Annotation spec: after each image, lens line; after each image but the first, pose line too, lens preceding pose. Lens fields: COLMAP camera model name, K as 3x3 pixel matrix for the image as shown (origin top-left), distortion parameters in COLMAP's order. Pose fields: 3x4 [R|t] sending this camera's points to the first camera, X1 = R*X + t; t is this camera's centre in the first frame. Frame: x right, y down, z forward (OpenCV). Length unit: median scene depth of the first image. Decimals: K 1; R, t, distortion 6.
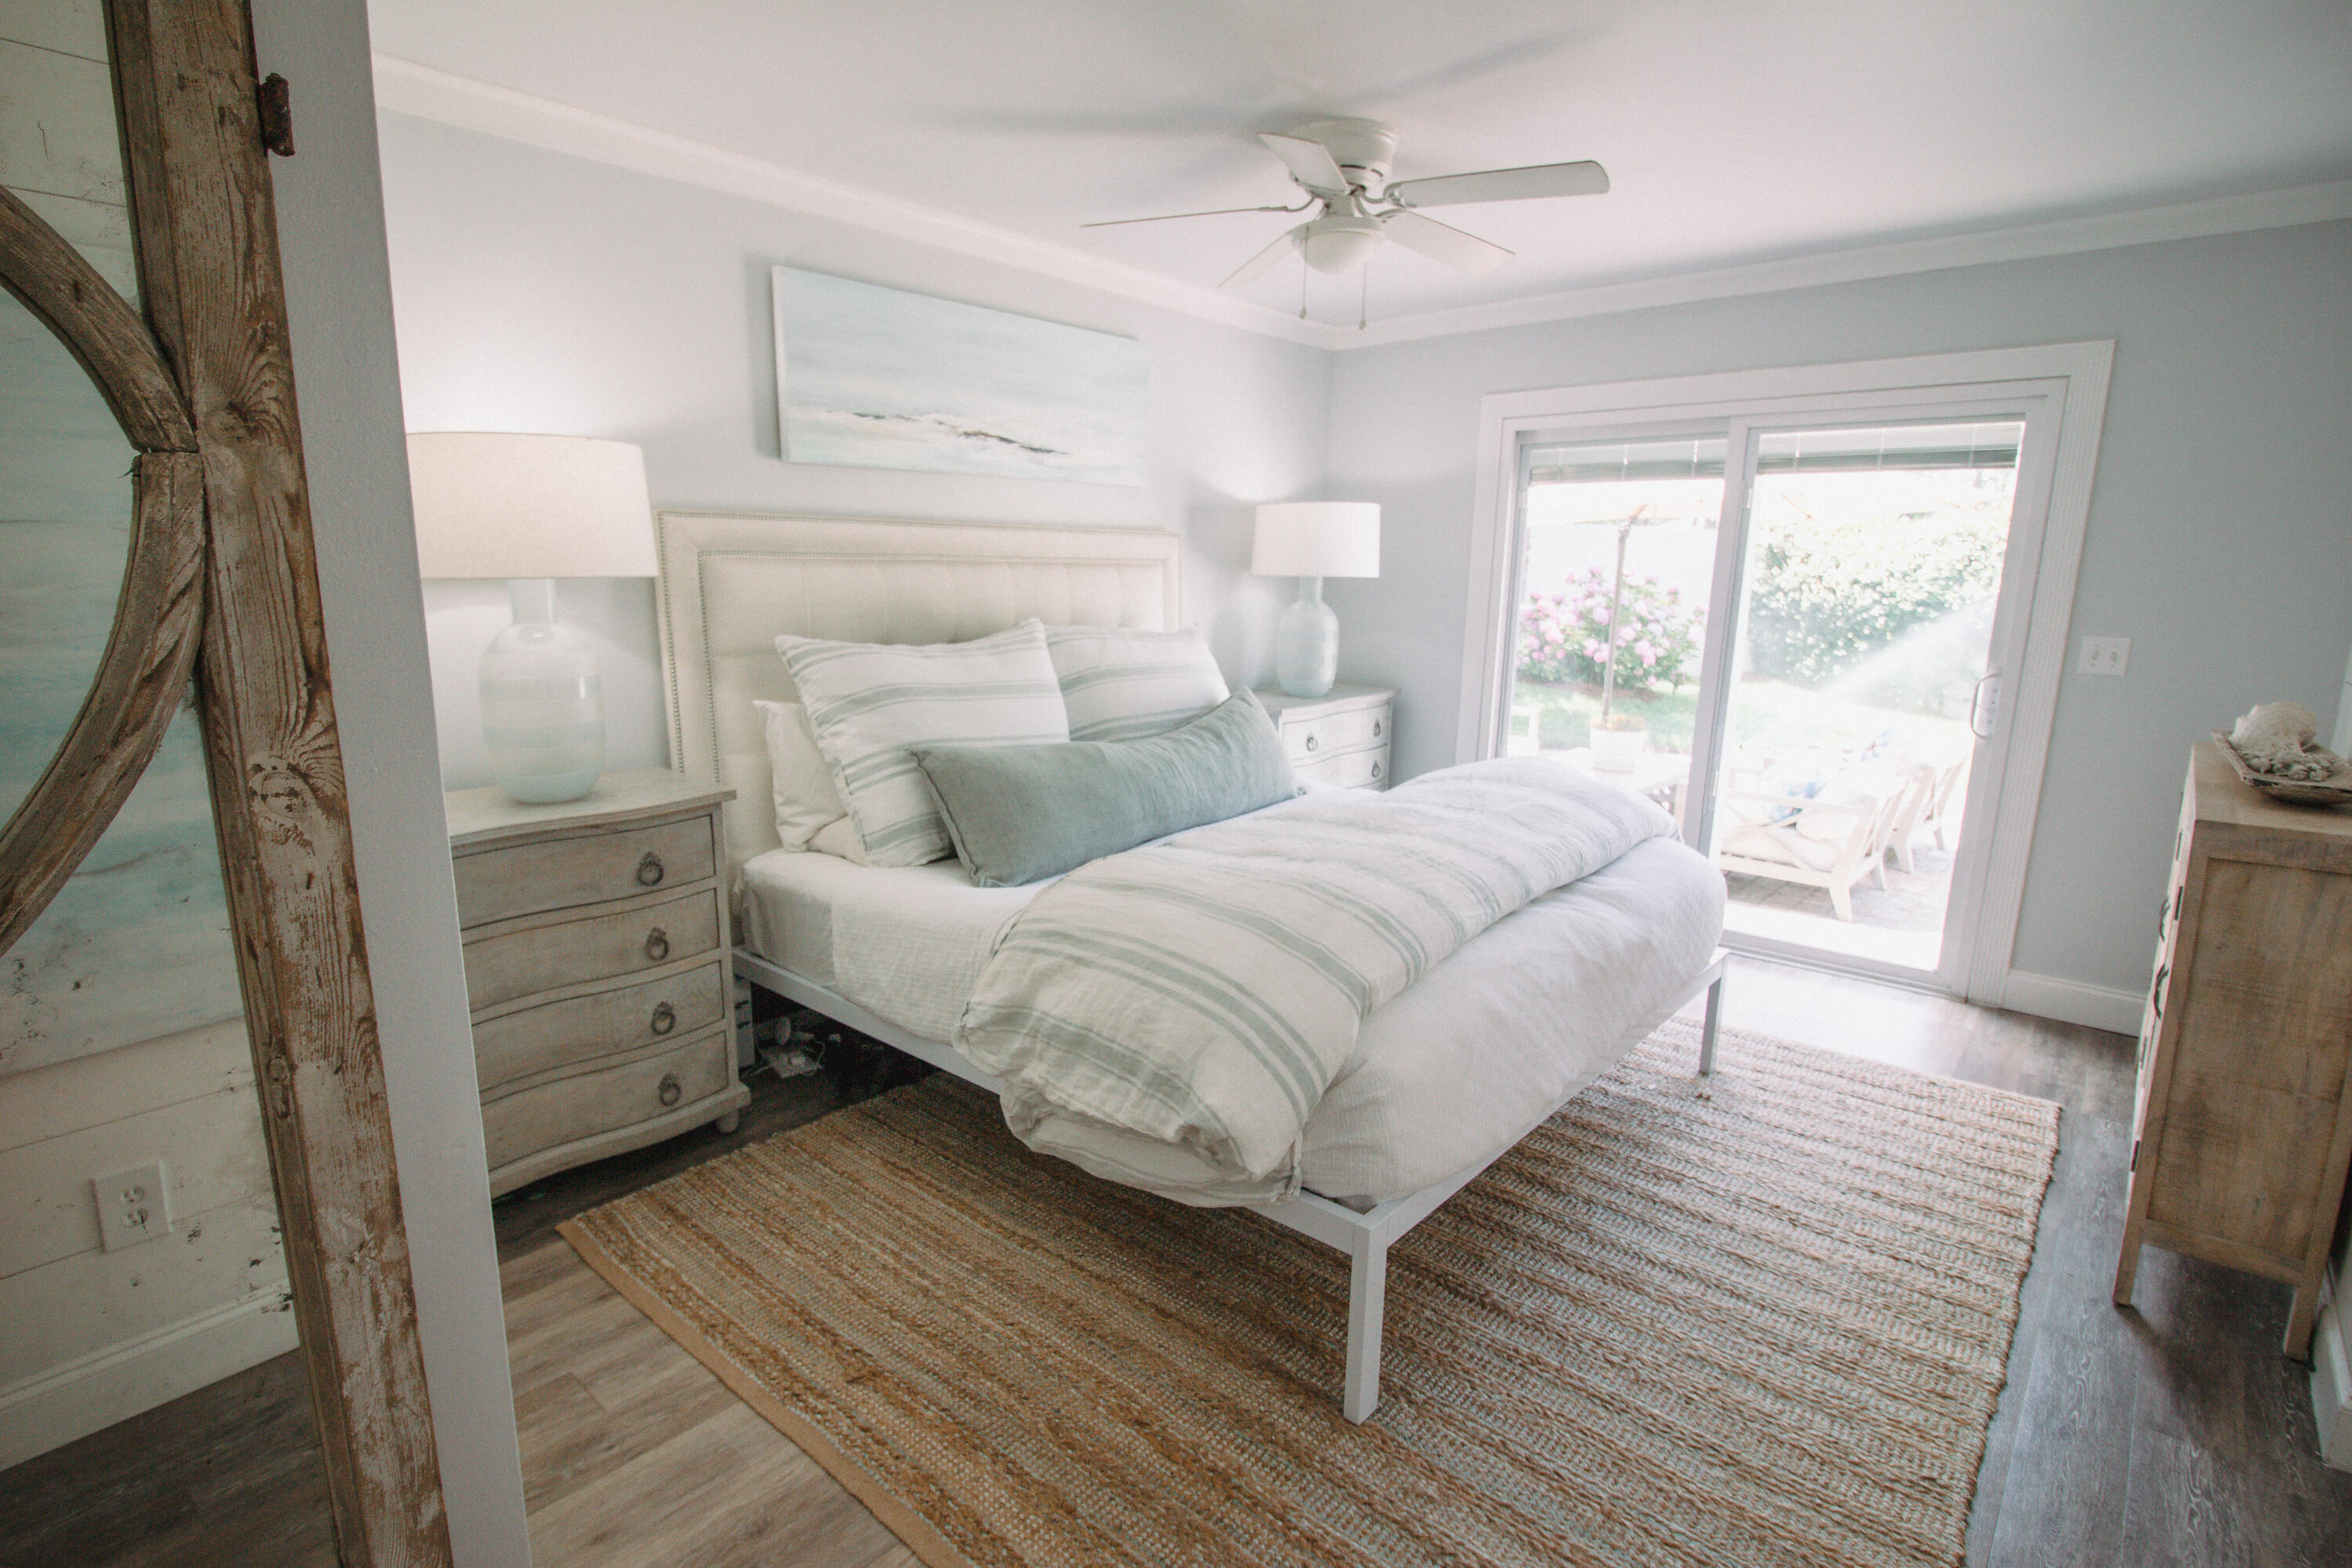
lens RADIAL K [[1104.0, 0, 1173.8], [0, 1104.0, 787.8], [0, 0, 1]] dist [-0.012249, -0.004034]
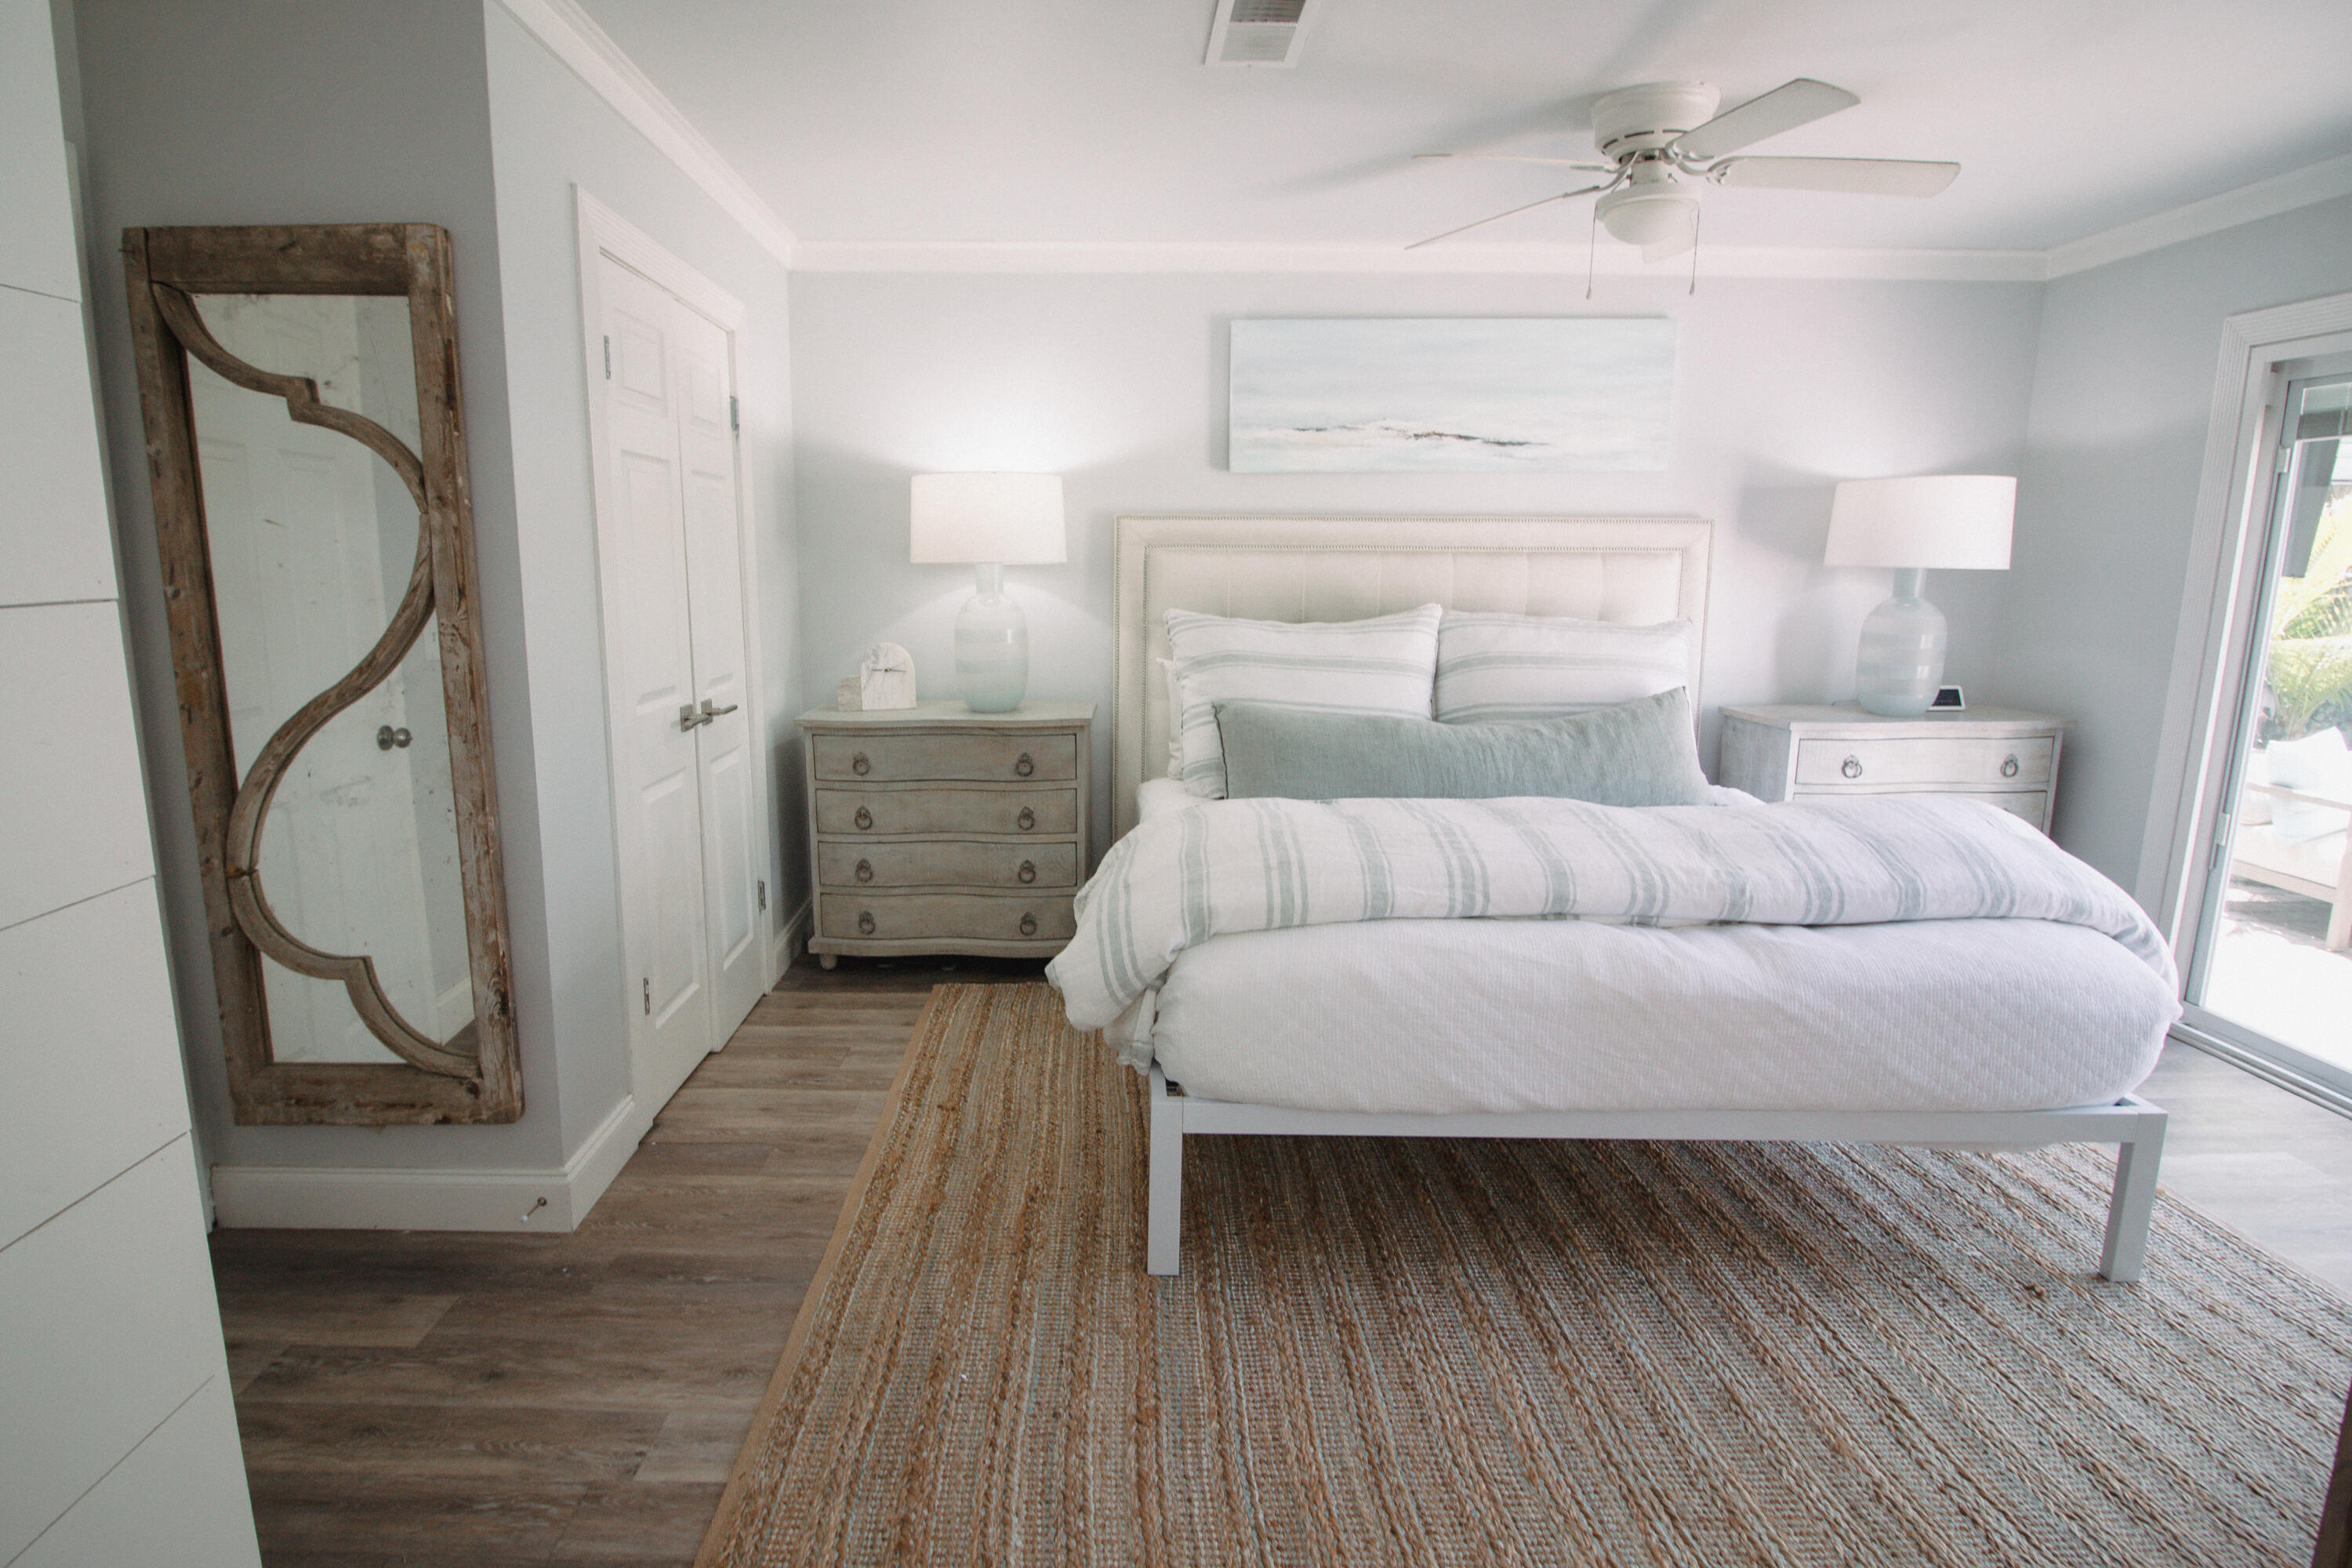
lens RADIAL K [[1104.0, 0, 1123.7], [0, 1104.0, 742.0], [0, 0, 1]] dist [-0.012249, -0.004034]
pose [[0.699667, 0.113879, -0.705335, 0.545059], [-0.138211, 0.990141, 0.022762, -0.005519], [0.700974, 0.081559, 0.708508, 0.057623]]
